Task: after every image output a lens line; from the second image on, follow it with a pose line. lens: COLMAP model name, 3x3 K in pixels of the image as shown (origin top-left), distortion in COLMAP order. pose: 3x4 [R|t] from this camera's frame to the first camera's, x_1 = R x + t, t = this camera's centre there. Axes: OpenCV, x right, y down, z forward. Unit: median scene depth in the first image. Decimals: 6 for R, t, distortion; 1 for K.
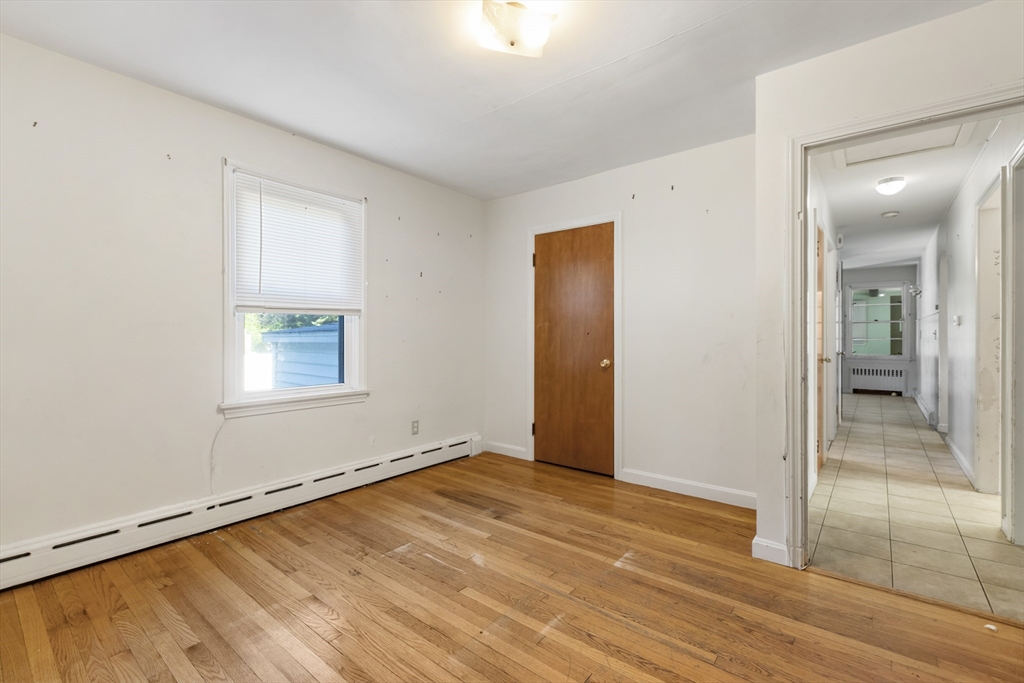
lens RADIAL K [[460.9, 0, 515.2], [0, 460.9, 338.2], [0, 0, 1]] dist [0.002312, -0.000342]
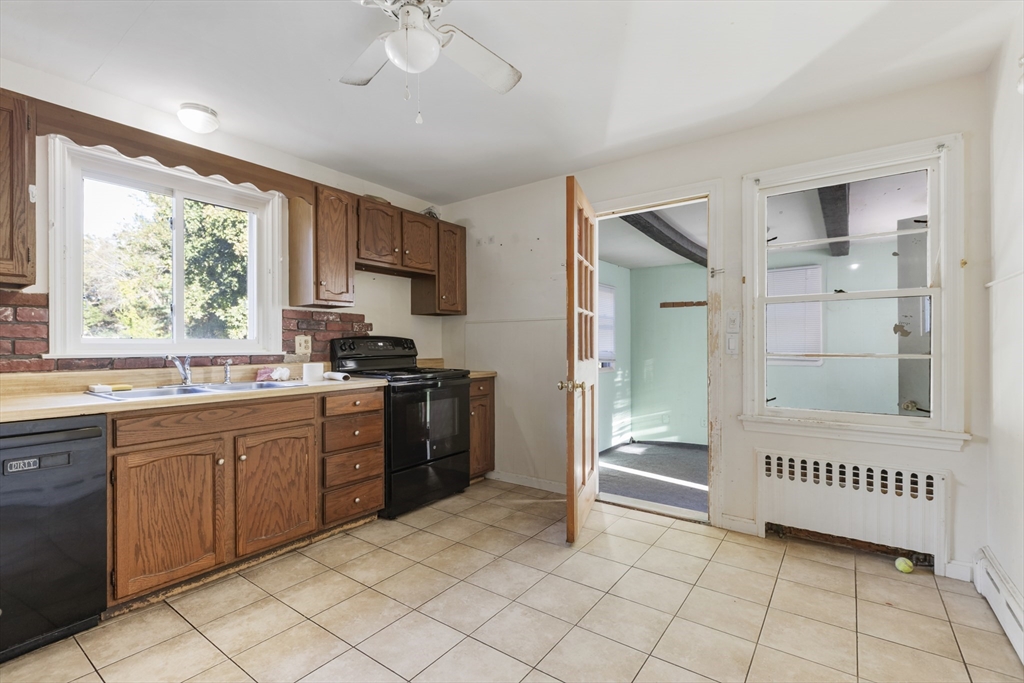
lens RADIAL K [[460.9, 0, 510.7], [0, 460.9, 347.1], [0, 0, 1]] dist [0.002312, -0.000342]
pose [[0.998223, 0.001543, 0.059567, 0.573607], [-0.001745, 0.999993, 0.003337, -0.005252], [-0.059561, -0.003435, 0.998219, 0.743140]]
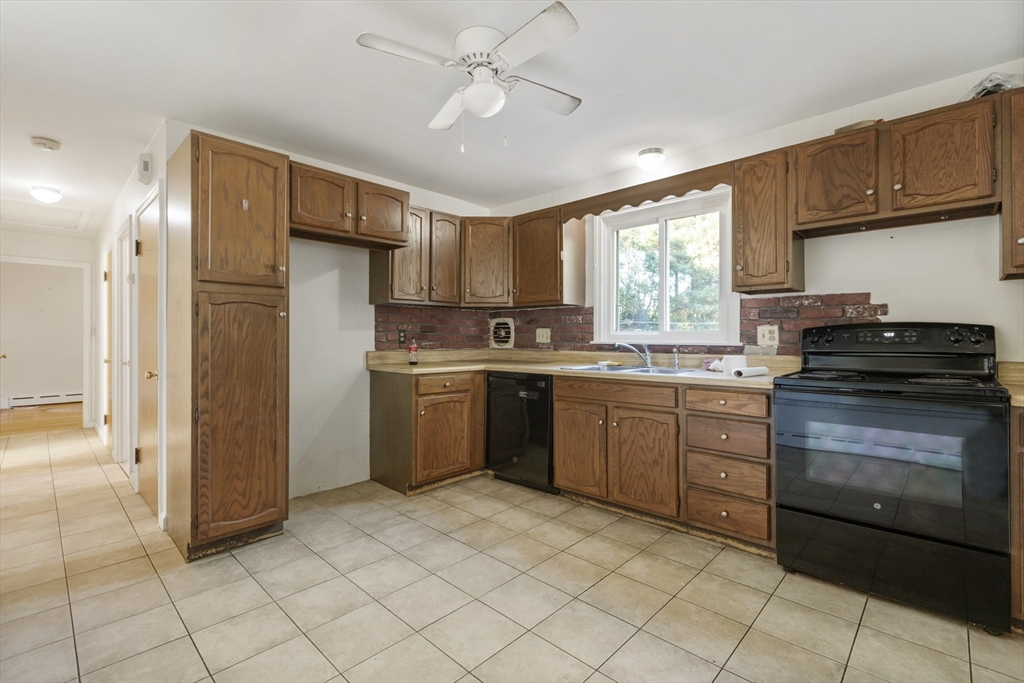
lens RADIAL K [[460.9, 0, 514.3], [0, 460.9, 335.2], [0, 0, 1]] dist [0.002312, -0.000342]
pose [[-0.073248, 0.000122, -0.997314, 0.931239], [0.000693, 1.000000, 0.000071, -0.006701], [0.997314, -0.000686, -0.073248, 1.133065]]
